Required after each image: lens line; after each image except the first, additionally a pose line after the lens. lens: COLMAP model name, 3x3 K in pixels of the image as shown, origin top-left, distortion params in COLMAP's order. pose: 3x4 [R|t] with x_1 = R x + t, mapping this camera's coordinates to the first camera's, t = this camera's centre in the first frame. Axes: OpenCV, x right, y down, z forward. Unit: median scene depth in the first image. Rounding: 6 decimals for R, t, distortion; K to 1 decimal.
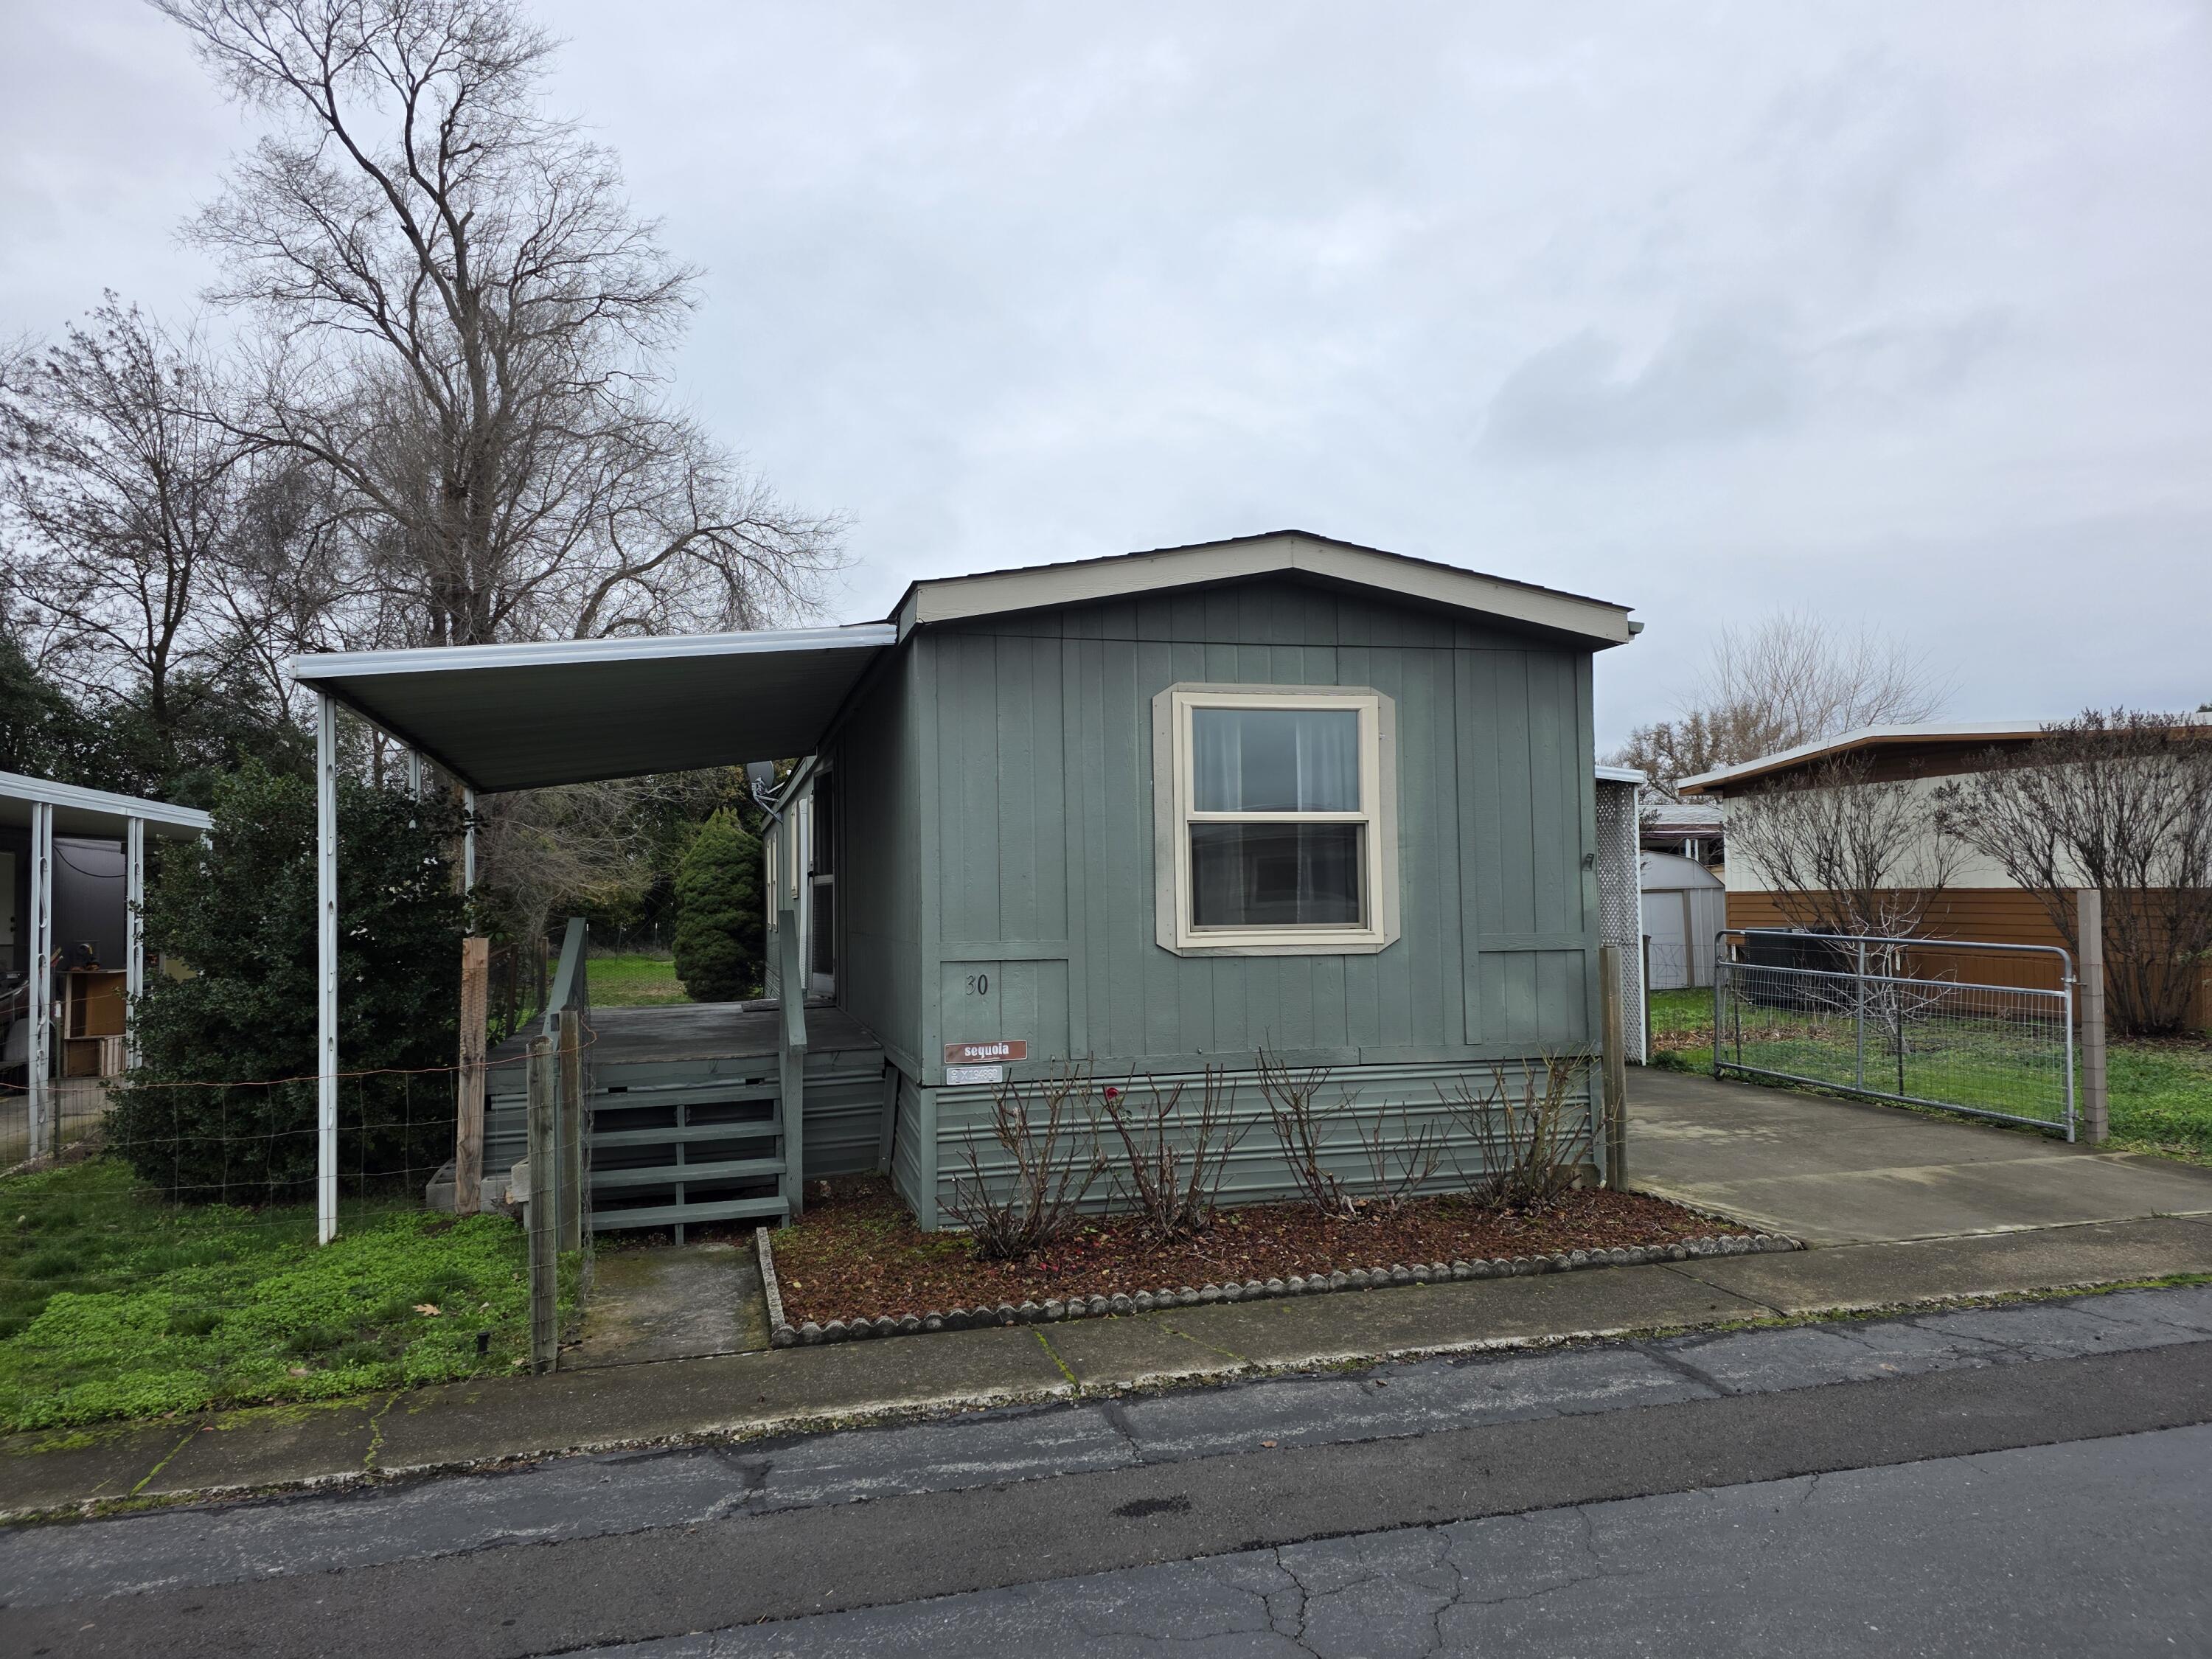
lens RADIAL K [[1485.0, 0, 1109.7], [0, 1485.0, 833.5], [0, 0, 1]] dist [0.033177, -0.017866]
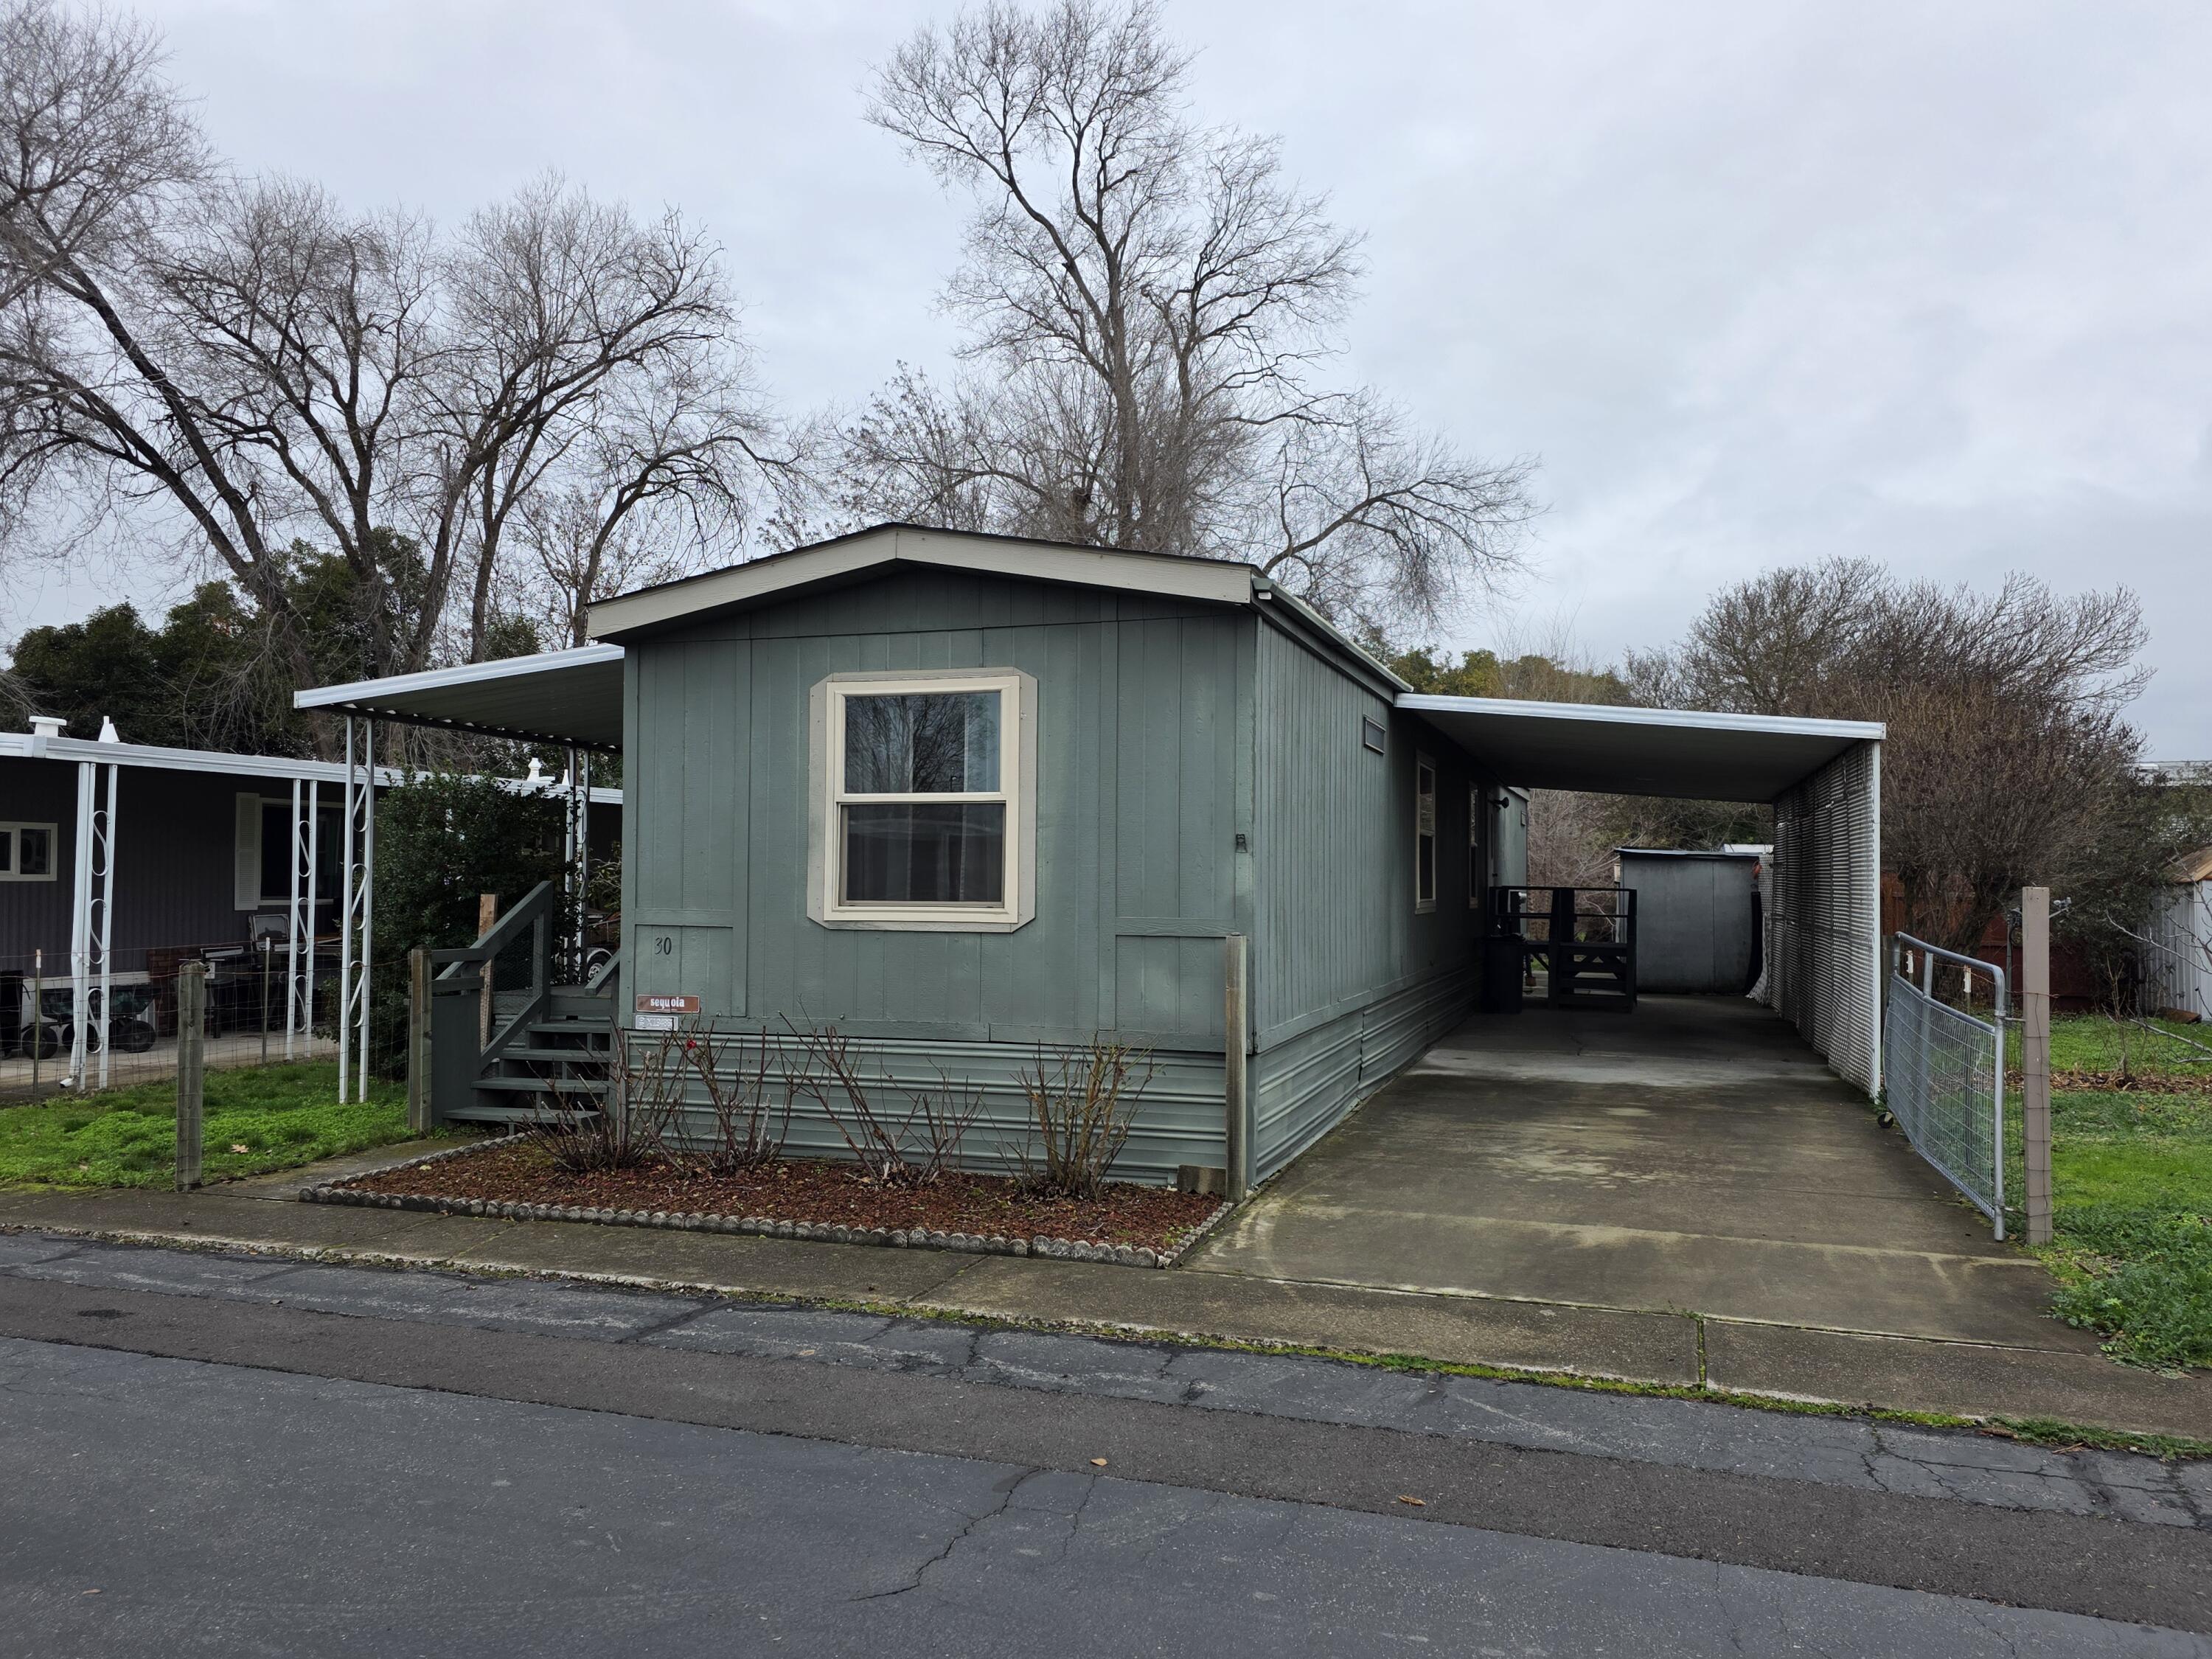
lens RADIAL K [[1560.8, 0, 1108.9], [0, 1560.8, 841.1], [0, 0, 1]] dist [0.027843, -0.022889]
pose [[0.829155, 0.003667, -0.559006, 0.841445], [0.010960, 0.999680, 0.022814, -0.004609], [0.558911, -0.025043, 0.828849, 0.170127]]
